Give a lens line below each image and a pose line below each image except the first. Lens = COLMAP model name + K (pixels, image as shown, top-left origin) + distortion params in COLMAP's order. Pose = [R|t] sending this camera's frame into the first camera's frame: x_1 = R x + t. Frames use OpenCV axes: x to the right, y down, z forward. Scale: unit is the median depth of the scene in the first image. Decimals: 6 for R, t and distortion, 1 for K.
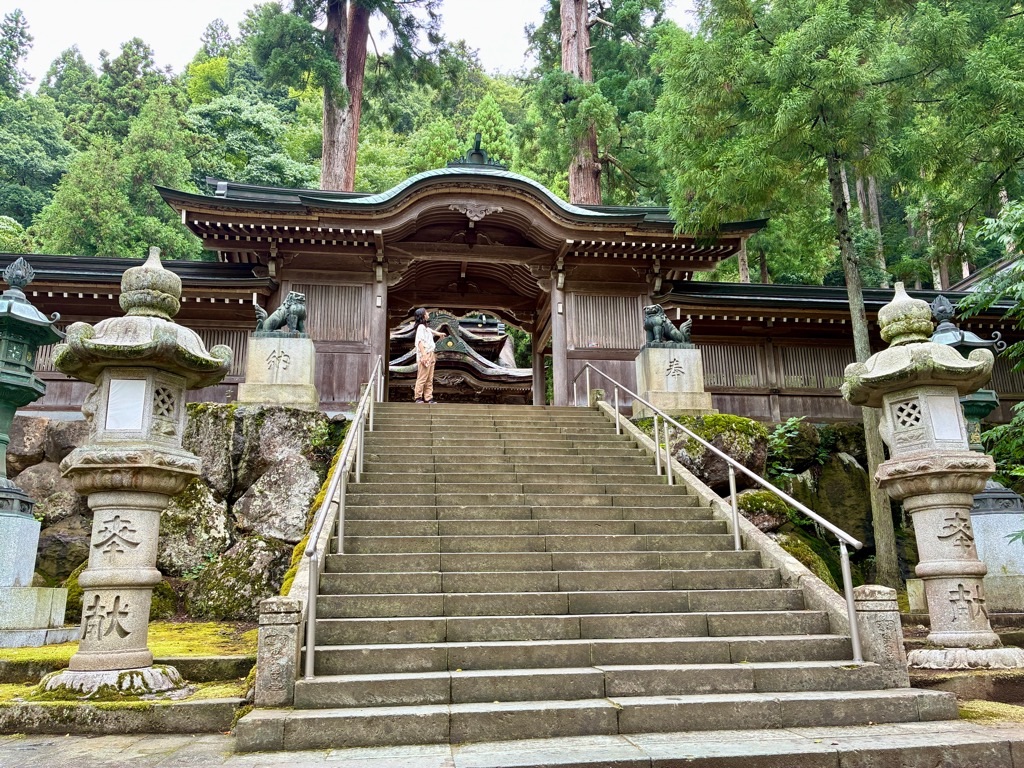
lens RADIAL K [[768.0, 0, 512.0], [0, 768.0, 384.0], [0, 0, 1]] dist [0.058608, -0.090939]
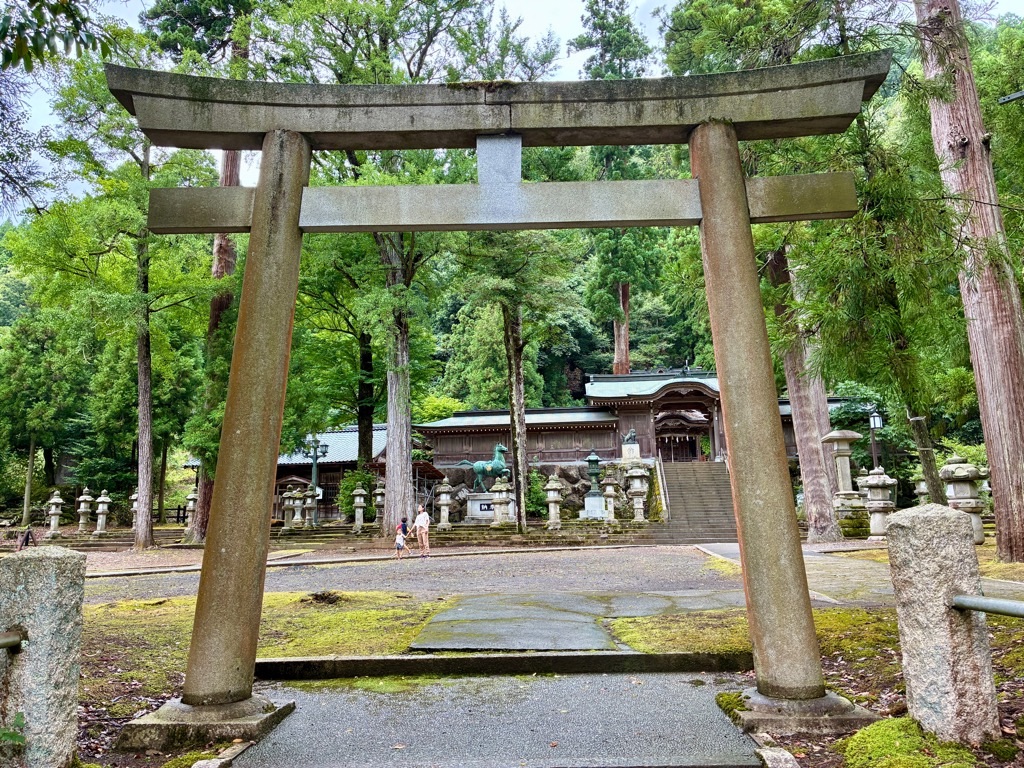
lens RADIAL K [[768.0, 0, 512.0], [0, 768.0, 384.0], [0, 0, 1]] dist [0.058608, -0.090939]
pose [[0.962496, -0.056130, -0.265427, 0.058461], [0.072220, 0.996071, 0.051245, -0.252903], [0.261508, -0.068492, 0.962768, -1.153914]]
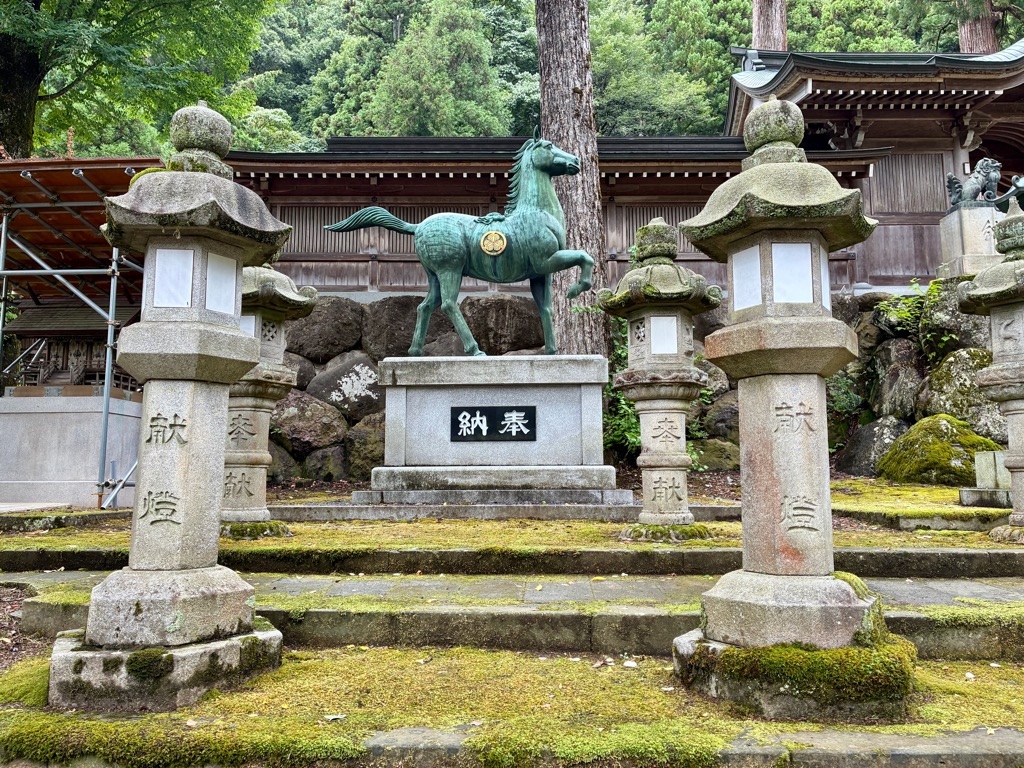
lens RADIAL K [[768.0, 0, 512.0], [0, 768.0, 384.0], [0, 0, 1]] dist [0.058608, -0.090939]
pose [[0.992085, -0.006635, -0.125391, -0.352931], [0.024964, 0.989090, 0.145180, 0.001588], [0.123059, -0.147162, 0.981427, -0.026849]]
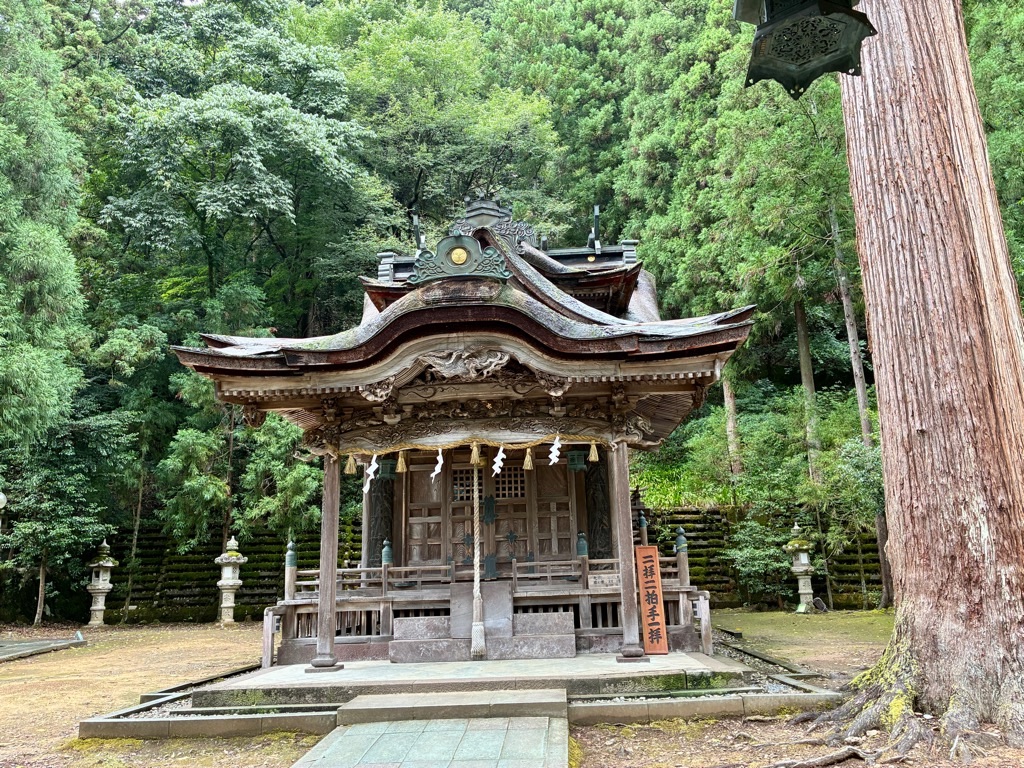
lens RADIAL K [[768.0, 0, 512.0], [0, 768.0, 384.0], [0, 0, 1]] dist [0.058608, -0.090939]
pose [[0.980032, -0.065662, -0.187684, 0.001414], [0.070870, 0.997261, 0.021164, -0.001636], [0.185780, -0.034043, 0.982002, 0.651647]]
